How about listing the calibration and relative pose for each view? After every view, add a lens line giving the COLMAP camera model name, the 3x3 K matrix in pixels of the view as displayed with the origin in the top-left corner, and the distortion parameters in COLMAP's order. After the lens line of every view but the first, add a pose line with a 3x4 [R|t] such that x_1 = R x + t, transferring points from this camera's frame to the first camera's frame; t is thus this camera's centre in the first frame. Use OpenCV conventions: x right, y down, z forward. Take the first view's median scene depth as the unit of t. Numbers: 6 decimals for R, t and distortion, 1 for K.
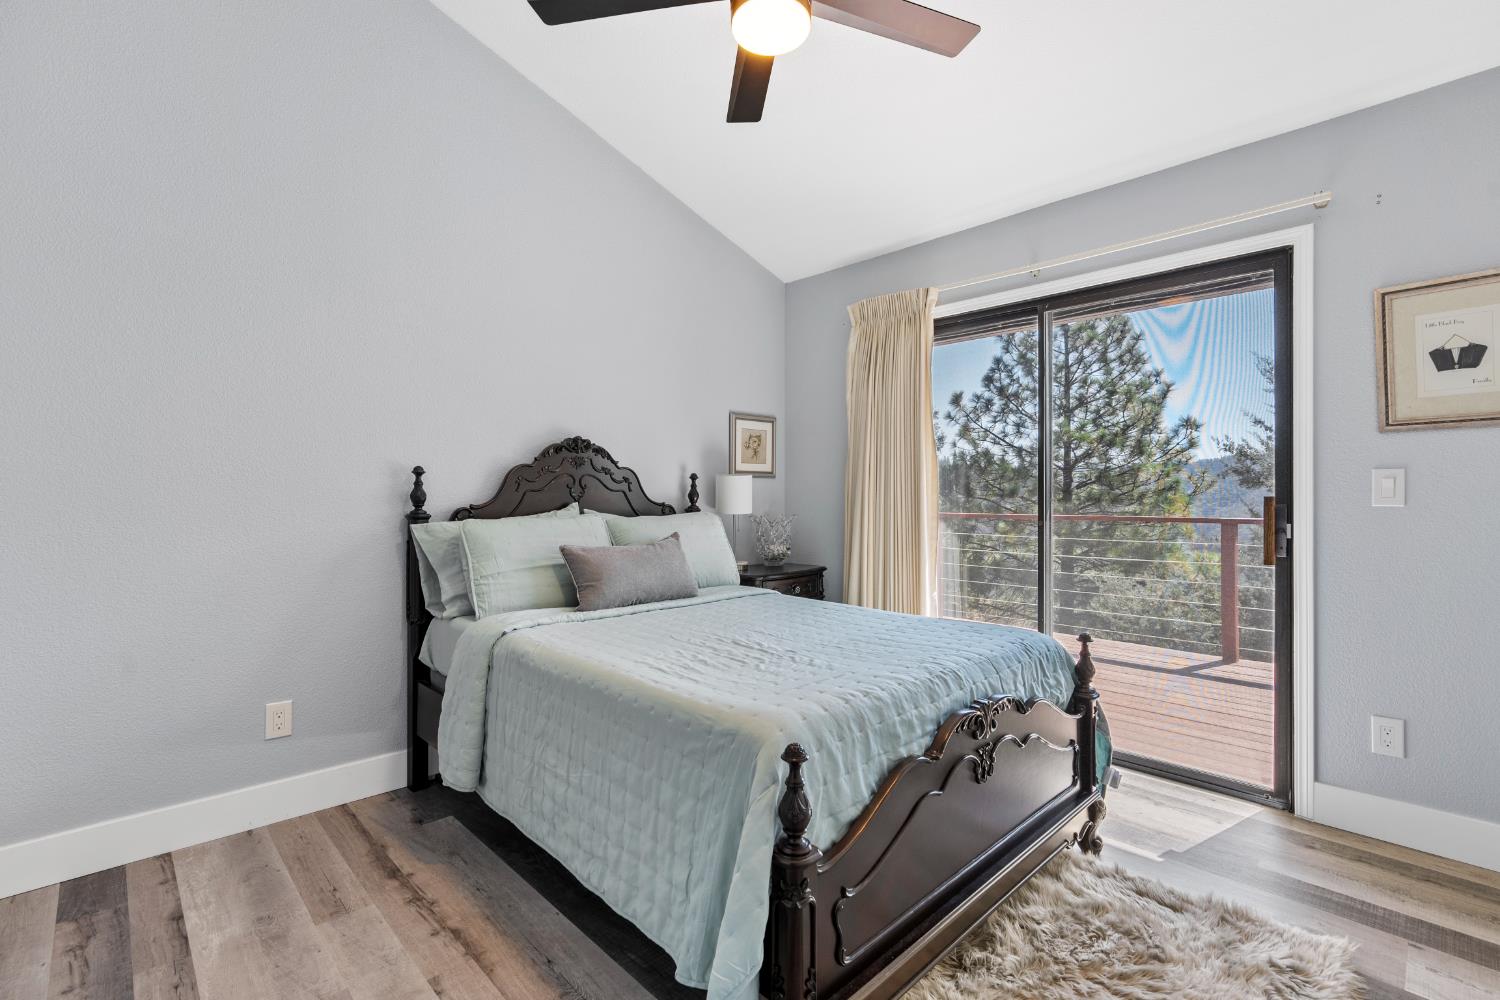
lens RADIAL K [[673.9, 0, 755.9], [0, 673.9, 495.4], [0, 0, 1]] dist [-0.001932, -0.000080]
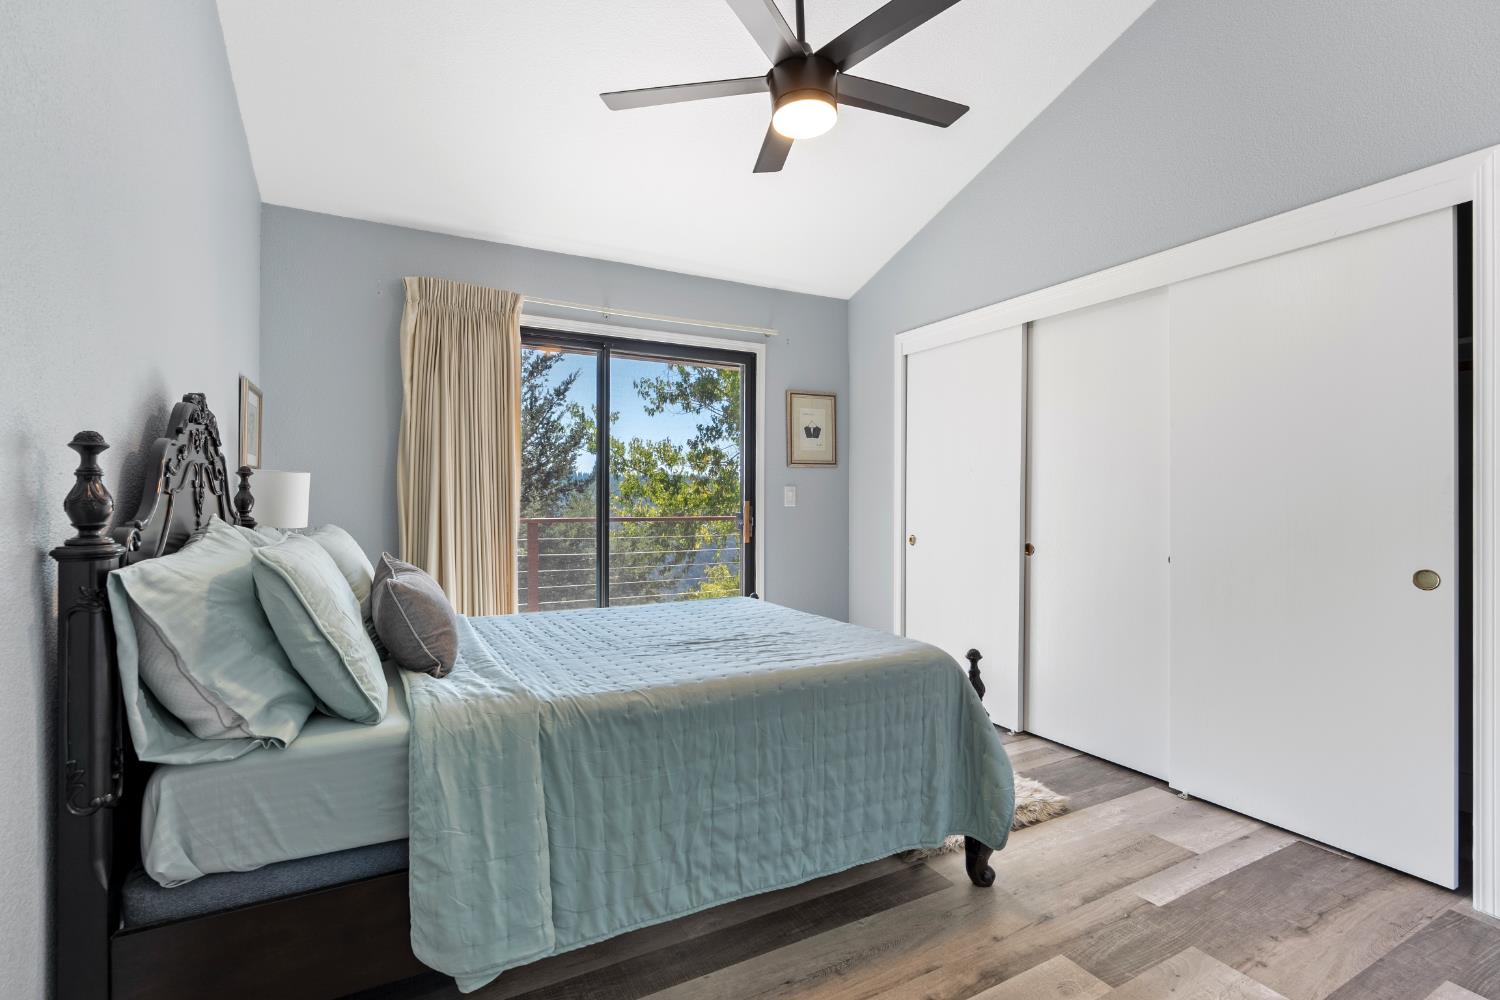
lens RADIAL K [[673.9, 0, 755.9], [0, 673.9, 495.4], [0, 0, 1]] dist [-0.001932, -0.000080]
pose [[0.285908, 0.005266, 0.958243, -0.900308], [-0.001856, 0.999986, -0.004942, -0.003628], [-0.958255, -0.000365, 0.285914, 0.549386]]
